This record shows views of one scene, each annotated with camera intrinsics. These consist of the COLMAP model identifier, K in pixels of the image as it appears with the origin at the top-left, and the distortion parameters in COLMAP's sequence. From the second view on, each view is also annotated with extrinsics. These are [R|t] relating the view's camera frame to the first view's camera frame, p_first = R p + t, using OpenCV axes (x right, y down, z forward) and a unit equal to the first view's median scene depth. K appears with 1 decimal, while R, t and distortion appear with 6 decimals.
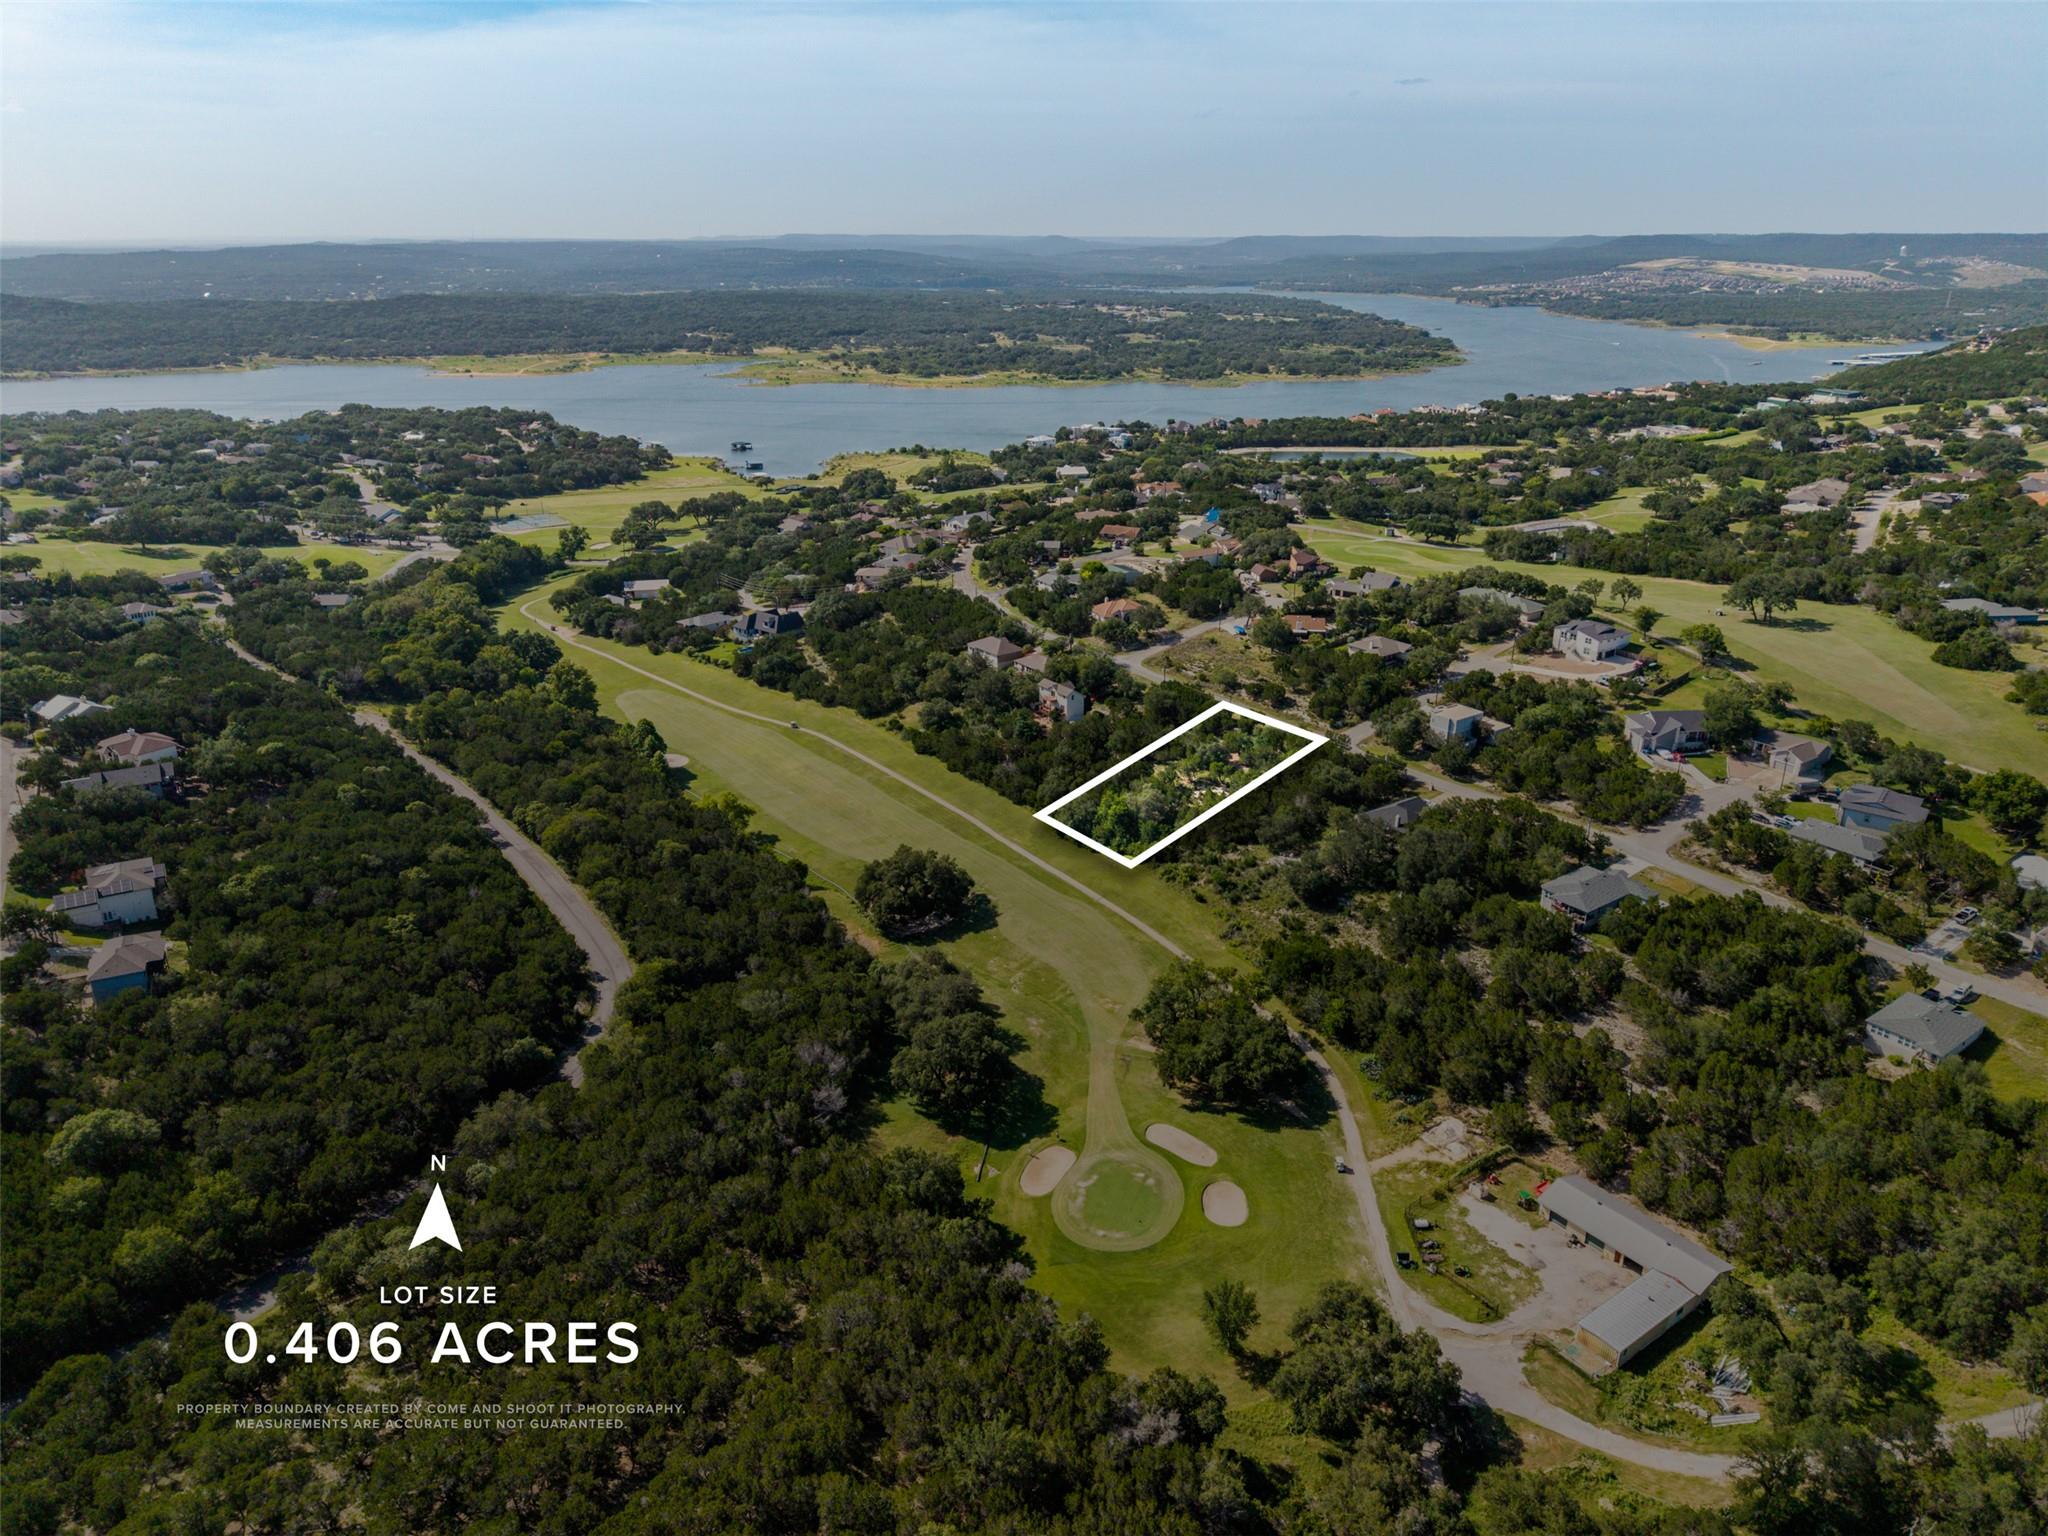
lens RADIAL K [[1359.1, 0, 1022.2], [0, 1359.1, 792.7], [0, 0, 1]] dist [0.106151, -0.157602]
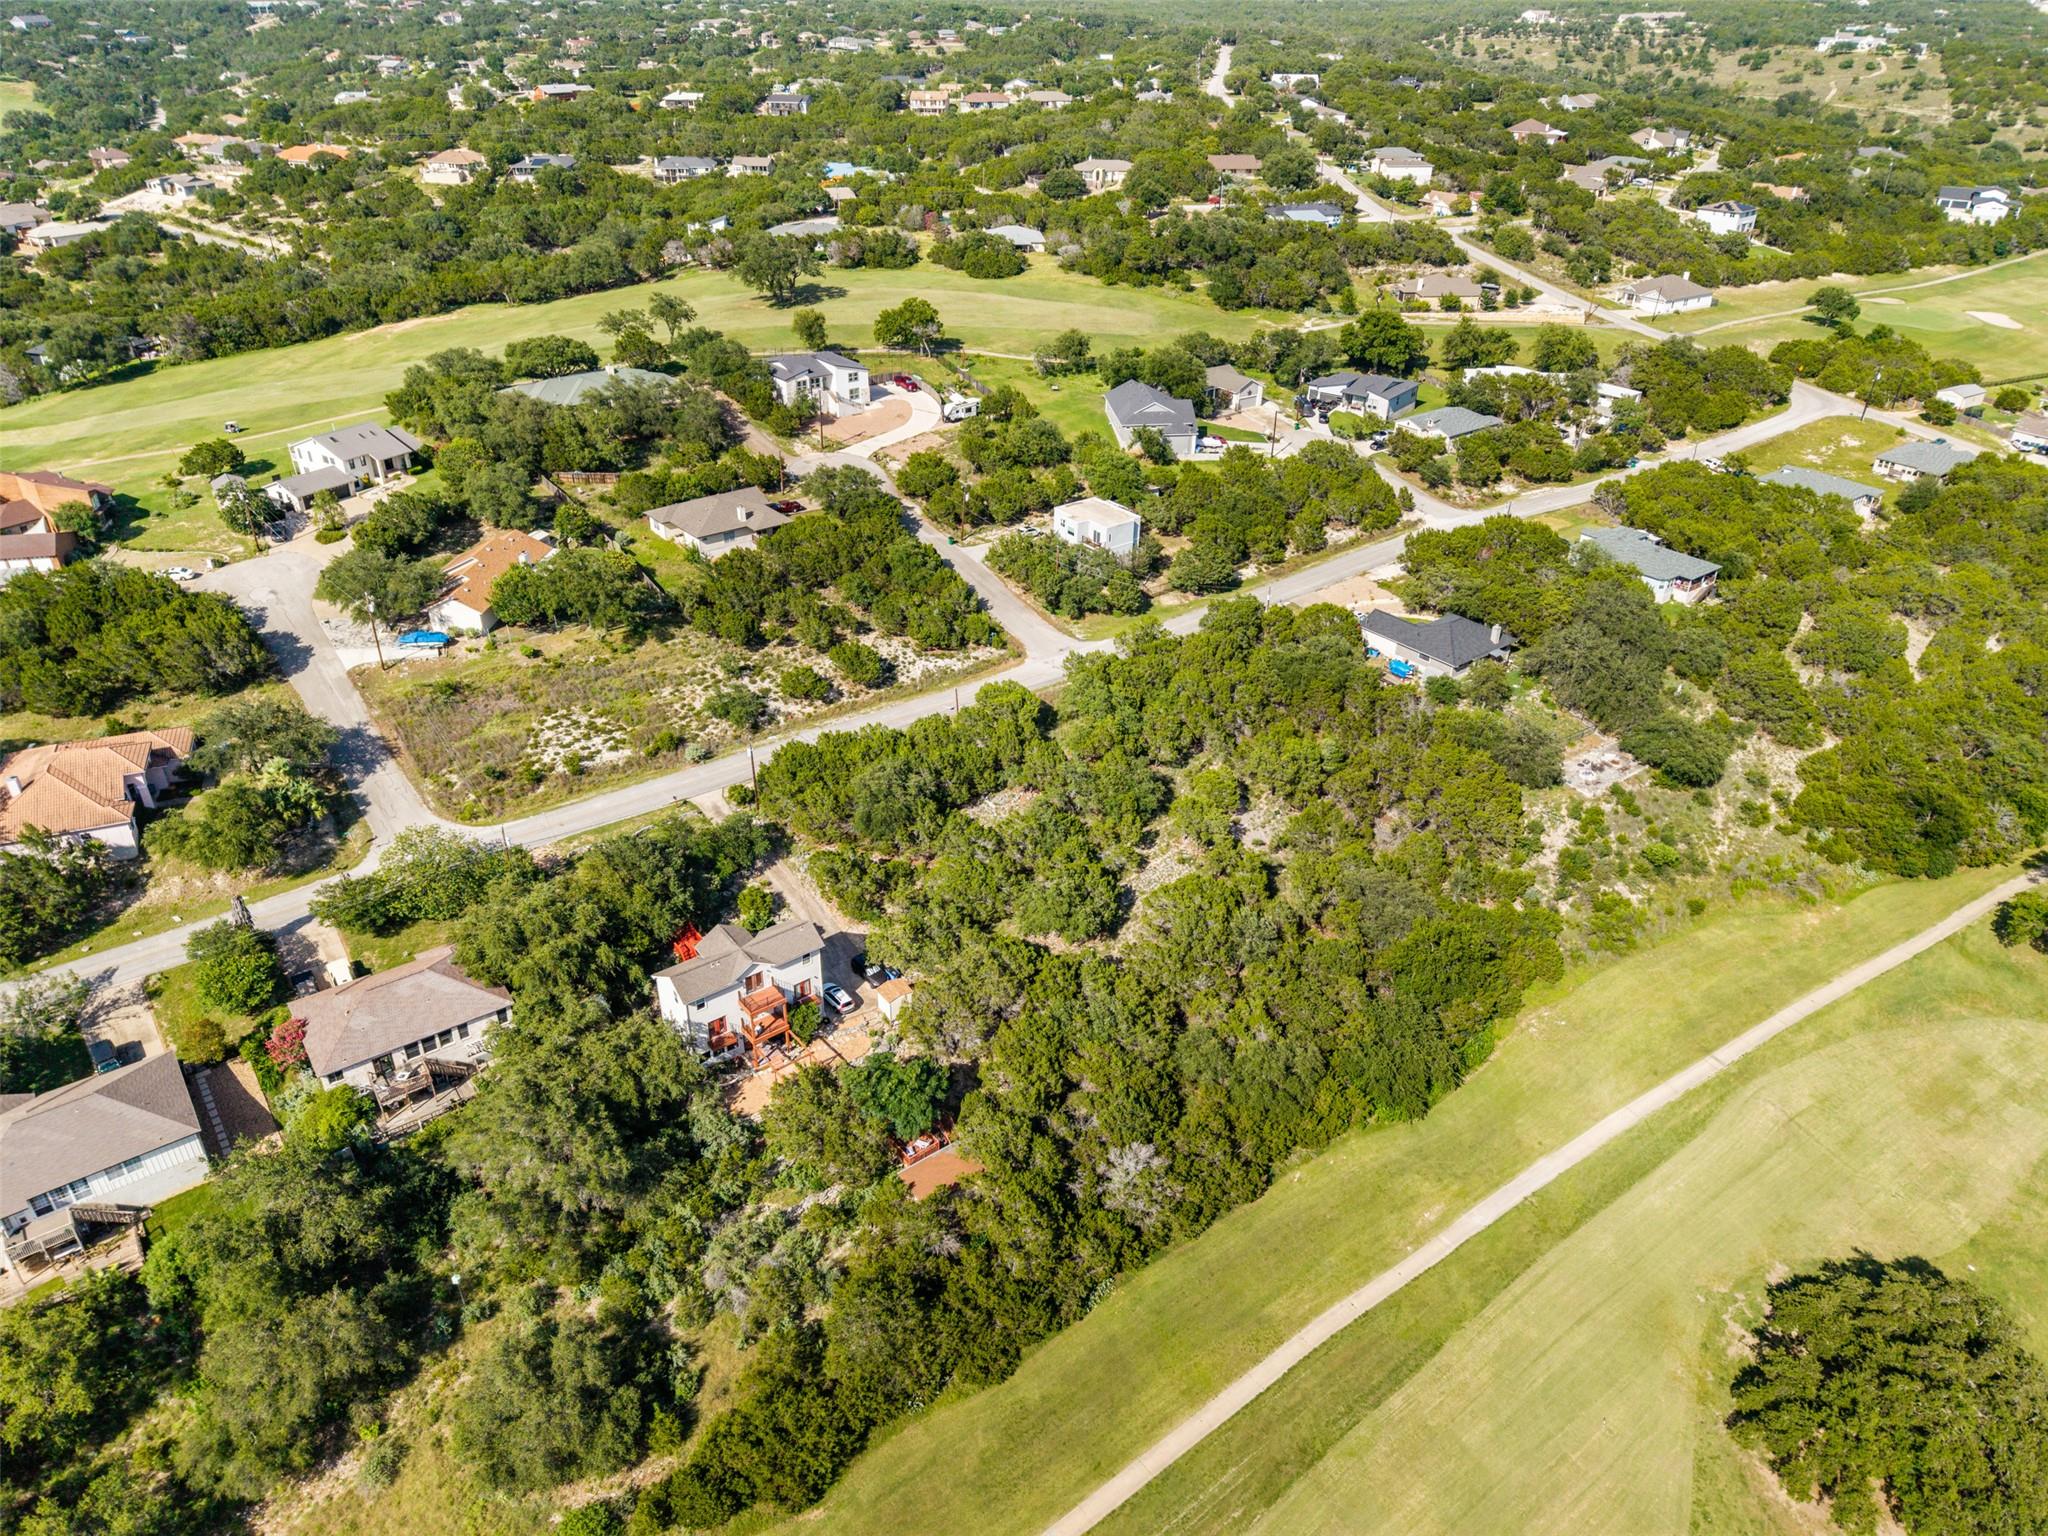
lens RADIAL K [[1368.2, 0, 1019.1], [0, 1368.2, 770.6], [0, 0, 1]] dist [0.027247, -0.026527]
pose [[-0.018197, -0.510882, 0.859458, -0.167720], [0.367543, 0.795995, 0.480940, -0.180408], [-0.929829, 0.324639, 0.173287, 0.655373]]
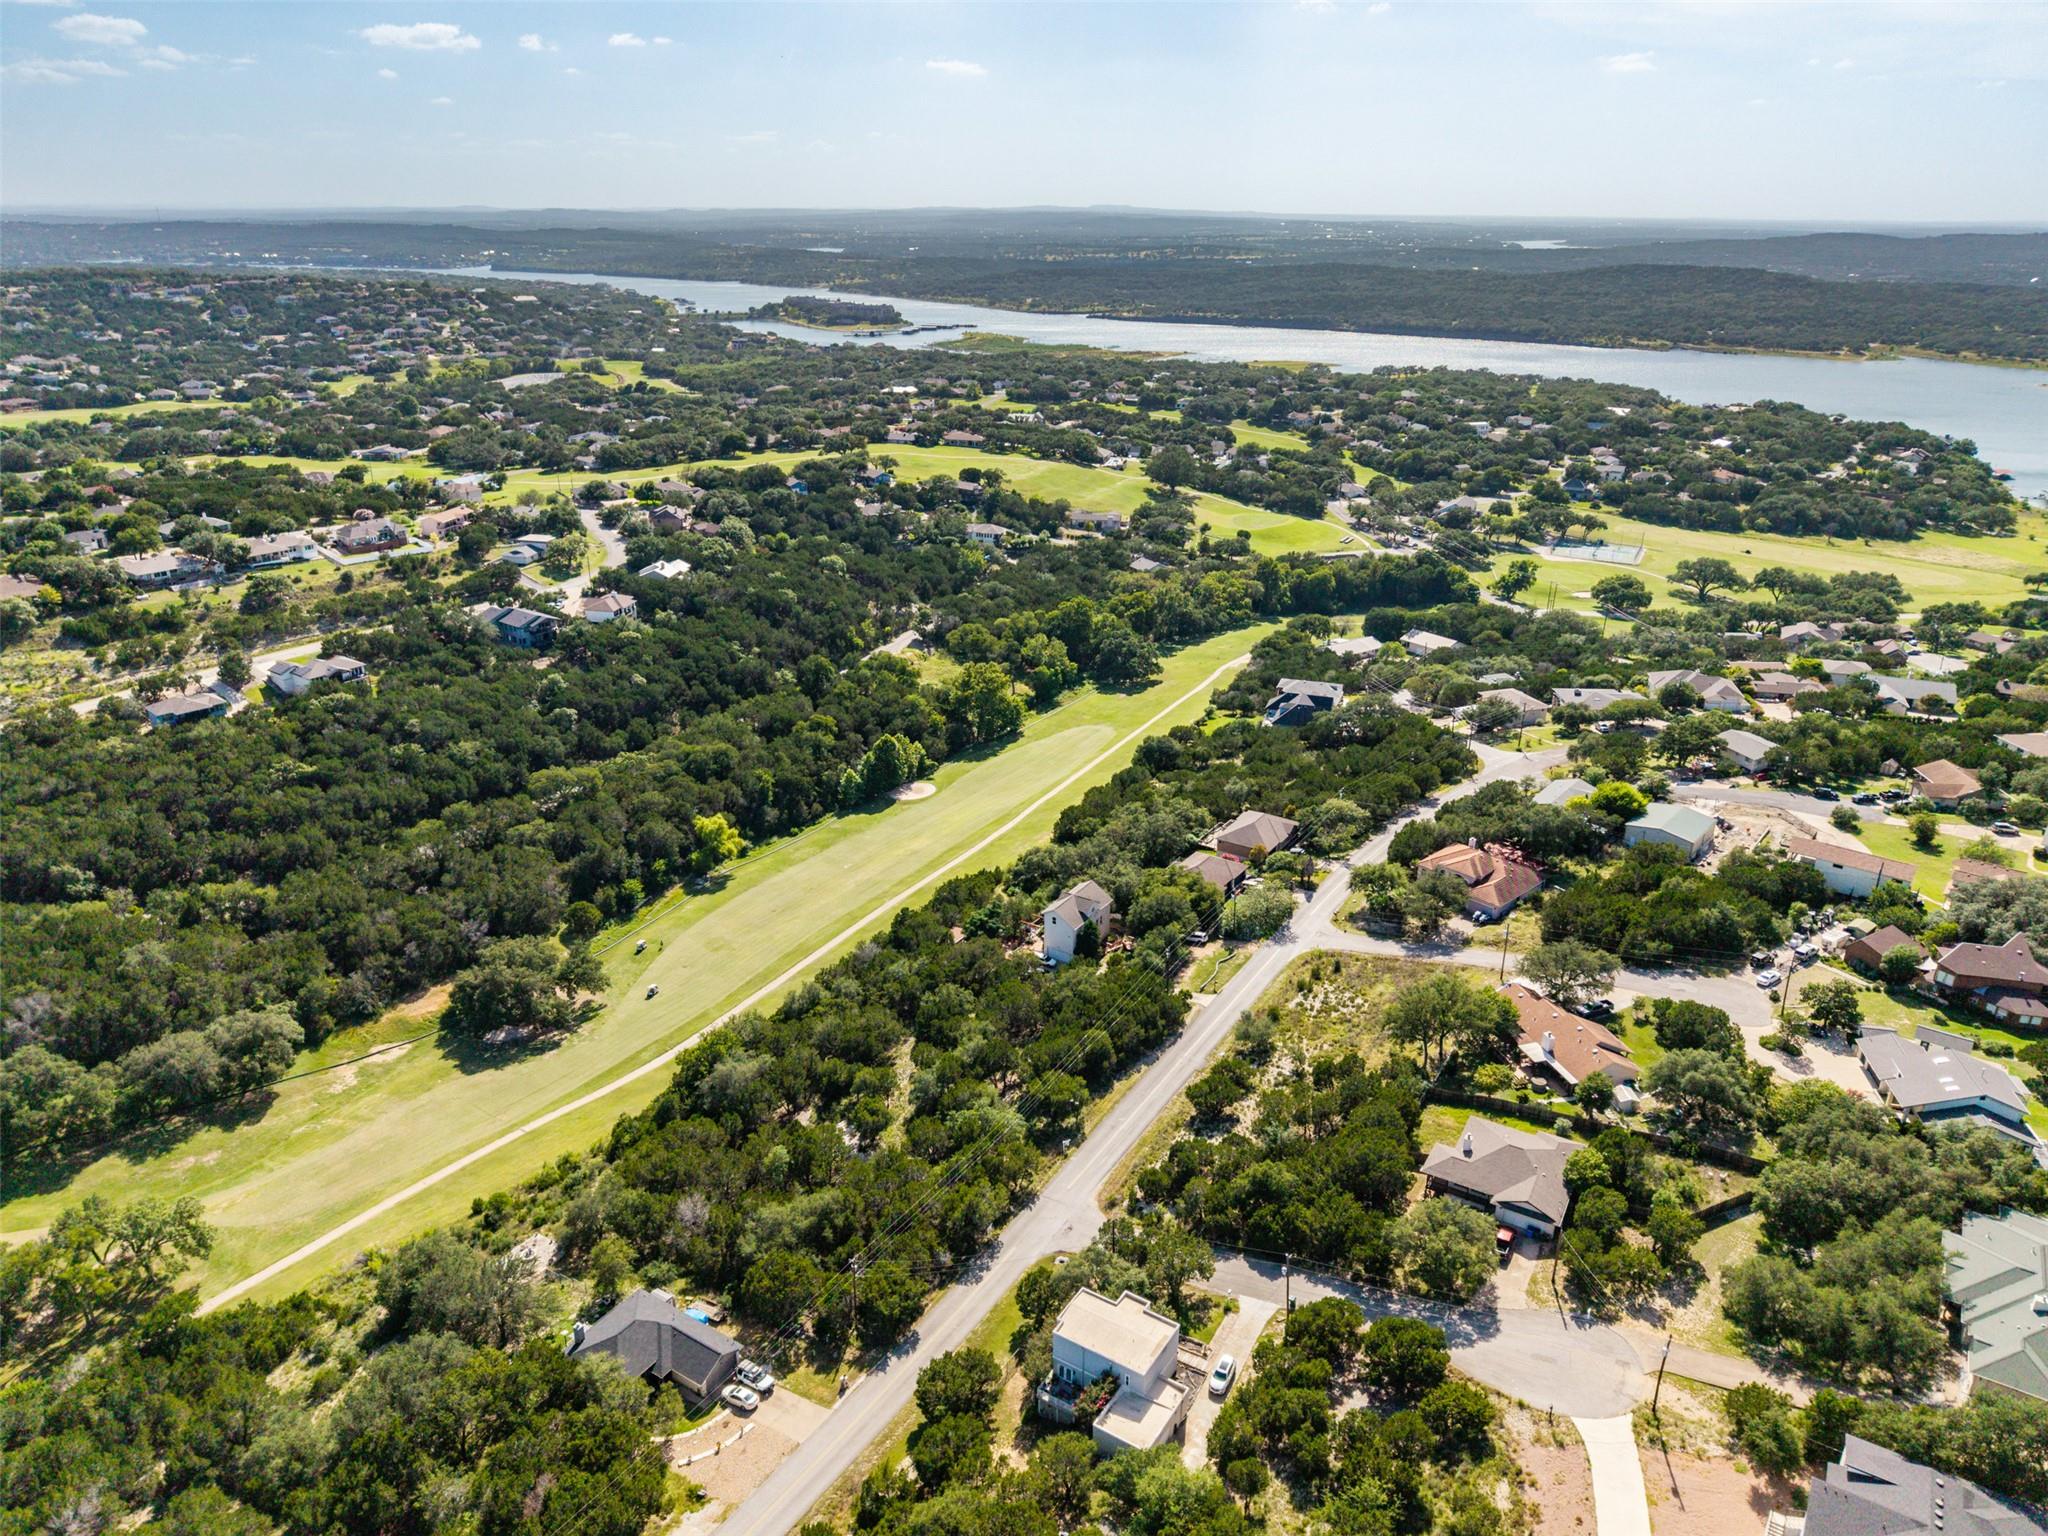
lens RADIAL K [[1368.2, 0, 1019.1], [0, 1368.2, 770.6], [0, 0, 1]] dist [0.027247, -0.026527]
pose [[0.360448, 0.349643, -0.864770, 0.409089], [-0.354718, 0.908818, 0.219600, -0.197359], [0.862700, 0.227595, 0.451607, 0.509724]]
